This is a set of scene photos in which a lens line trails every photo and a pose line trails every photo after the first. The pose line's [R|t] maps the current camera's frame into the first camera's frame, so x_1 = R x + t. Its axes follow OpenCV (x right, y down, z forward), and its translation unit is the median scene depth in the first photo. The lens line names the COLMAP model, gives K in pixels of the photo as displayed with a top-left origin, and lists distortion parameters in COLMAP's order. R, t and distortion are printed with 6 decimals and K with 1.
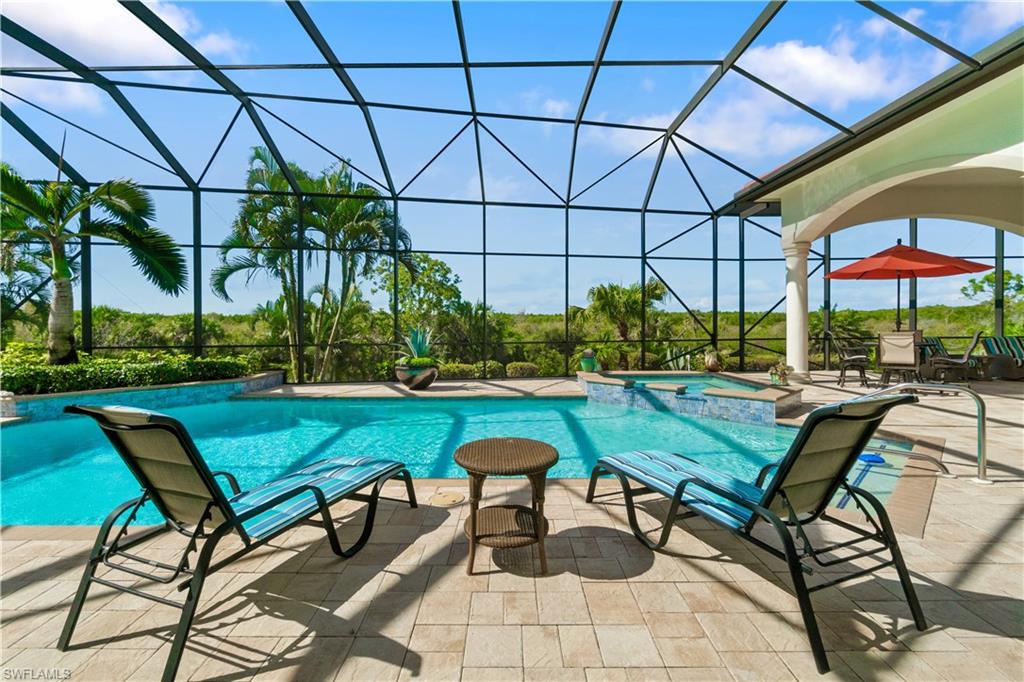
lens RADIAL K [[433.5, 0, 508.3], [0, 433.5, 324.7], [0, 0, 1]] dist [-0.002960, -0.000052]
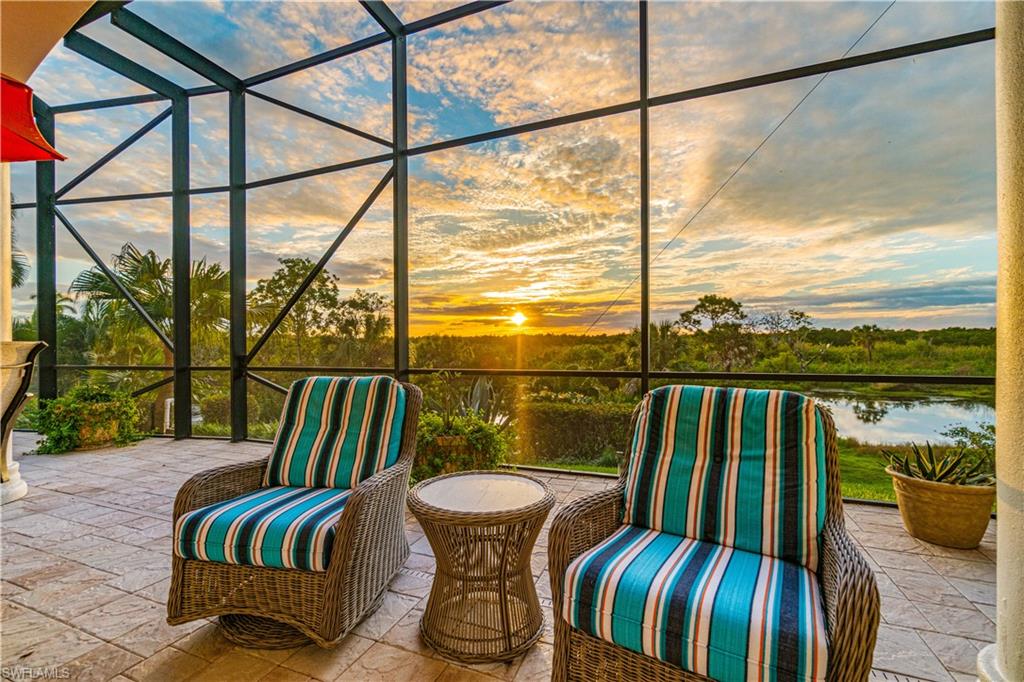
lens RADIAL K [[441.0, 0, 505.2], [0, 441.0, 336.9], [0, 0, 1]] dist [-0.003108, 0.000089]
pose [[0.930712, -0.005094, -0.365717, 1.276629], [-0.000884, 0.999869, -0.016177, 0.013400], [0.365752, 0.015379, 0.930585, 0.917647]]
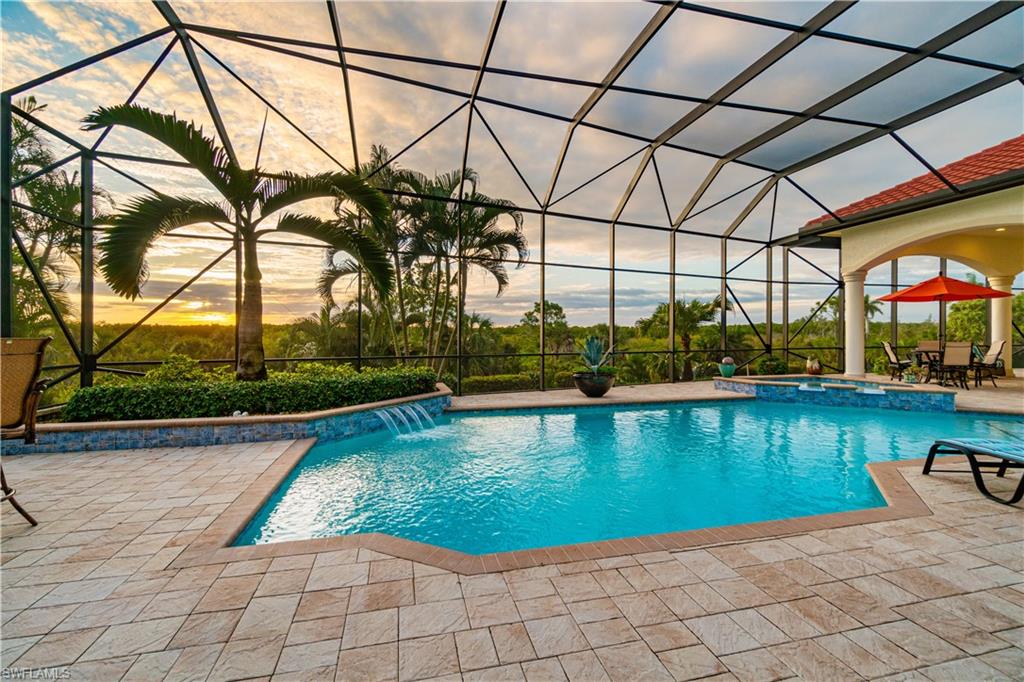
lens RADIAL K [[435.6, 0, 505.0], [0, 435.6, 341.8], [0, 0, 1]] dist [-0.003381, 0.000873]
pose [[0.969934, 0.000256, 0.243366, -0.672631], [-0.003674, 0.999901, 0.013592, 0.002124], [-0.243339, -0.014078, 0.969839, 0.028196]]
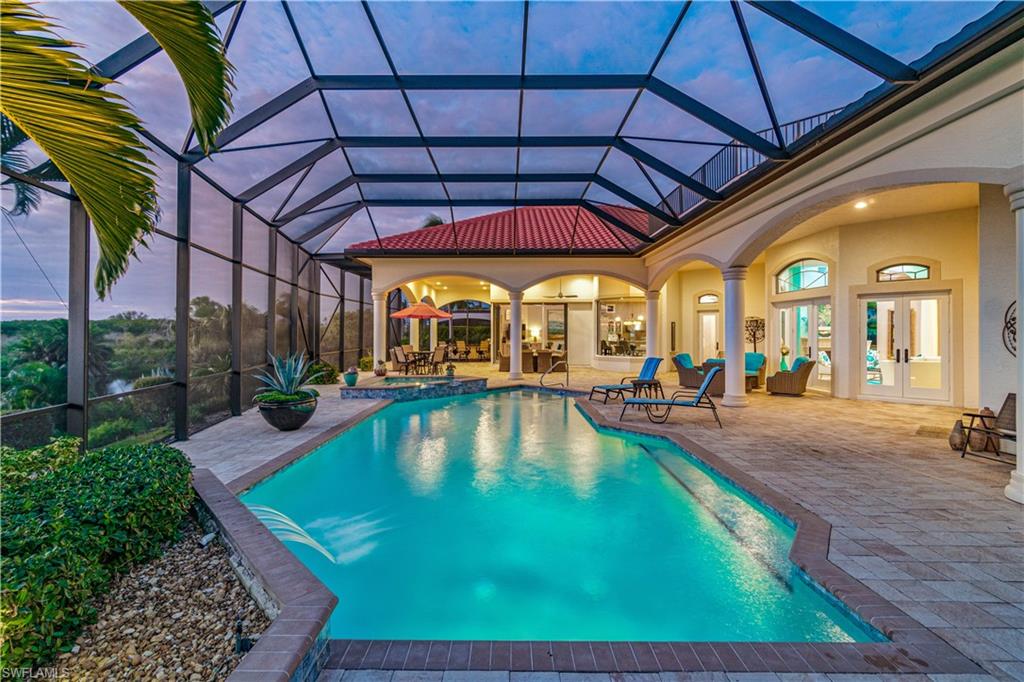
lens RADIAL K [[435.6, 0, 505.0], [0, 435.6, 341.8], [0, 0, 1]] dist [-0.003381, 0.000873]
pose [[-0.004717, -0.010003, 0.999939, -1.034672], [-0.005696, 0.999934, 0.009976, -0.027203], [-0.999973, -0.005649, -0.004773, 0.592627]]
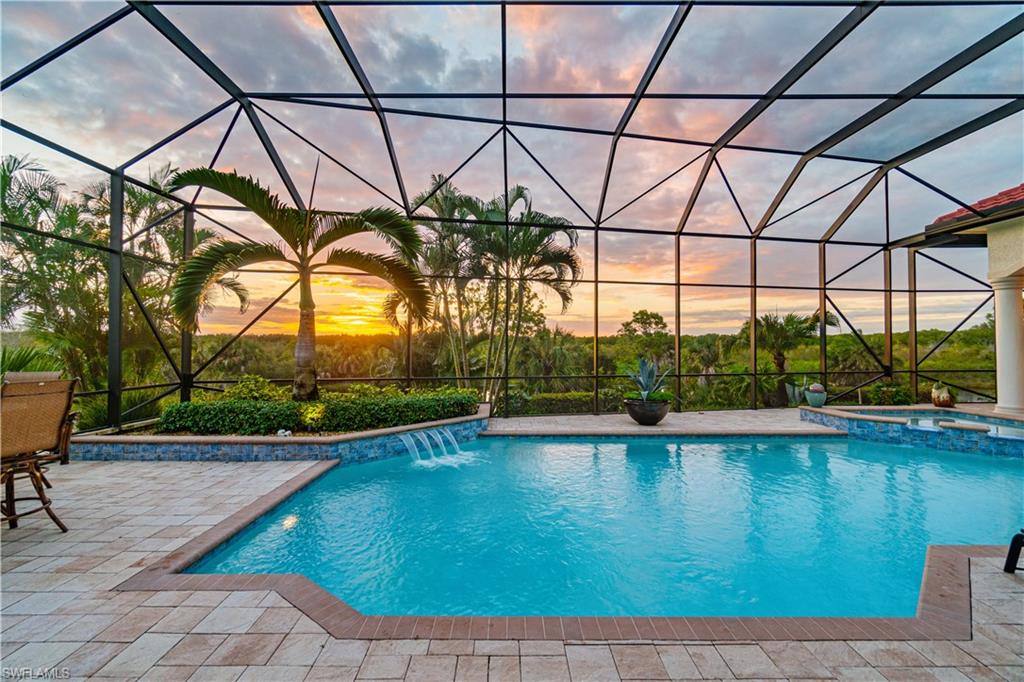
lens RADIAL K [[435.6, 0, 505.0], [0, 435.6, 341.8], [0, 0, 1]] dist [-0.003381, 0.000873]
pose [[0.999924, 0.005502, 0.011000, -0.535482], [-0.005432, 0.999965, -0.006370, -0.028934], [-0.011035, 0.006309, 0.999919, 0.025065]]
